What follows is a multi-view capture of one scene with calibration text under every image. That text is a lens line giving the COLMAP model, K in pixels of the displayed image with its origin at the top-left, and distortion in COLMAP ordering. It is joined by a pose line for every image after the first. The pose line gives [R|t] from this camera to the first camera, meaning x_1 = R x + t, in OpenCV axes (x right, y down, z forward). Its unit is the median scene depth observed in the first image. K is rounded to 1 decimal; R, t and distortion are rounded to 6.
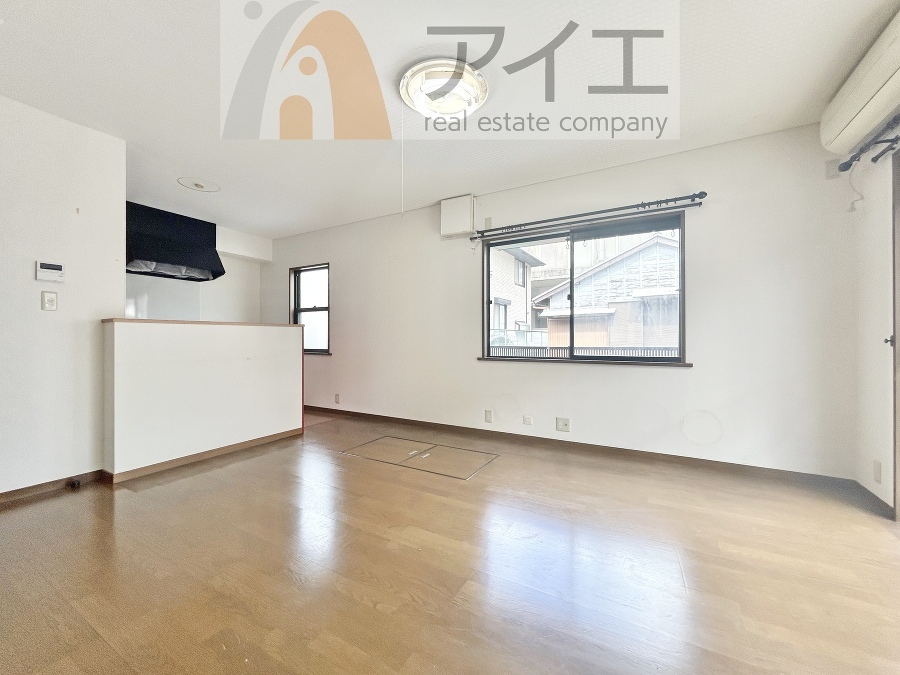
lens RADIAL K [[363.9, 0, 450.6], [0, 363.9, 336.4], [0, 0, 1]] dist [-0.001284, 0.000136]
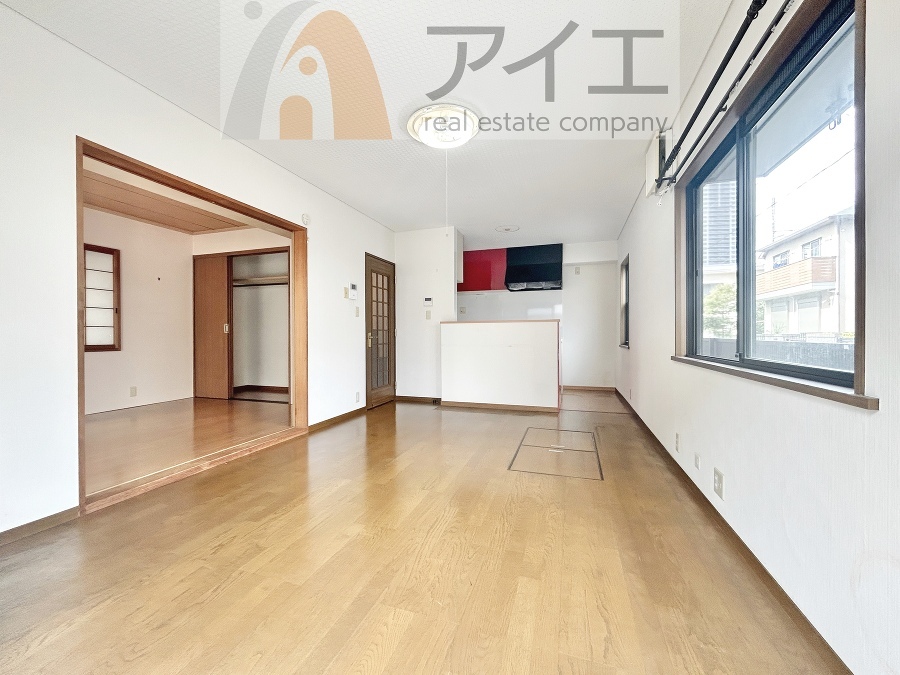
lens RADIAL K [[363.9, 0, 450.6], [0, 363.9, 336.4], [0, 0, 1]] dist [-0.001284, 0.000136]
pose [[0.197940, 0.003603, -0.980207, 0.754307], [0.006346, 0.999968, 0.004957, 0.015451], [0.980194, -0.007201, 0.197911, 0.491813]]
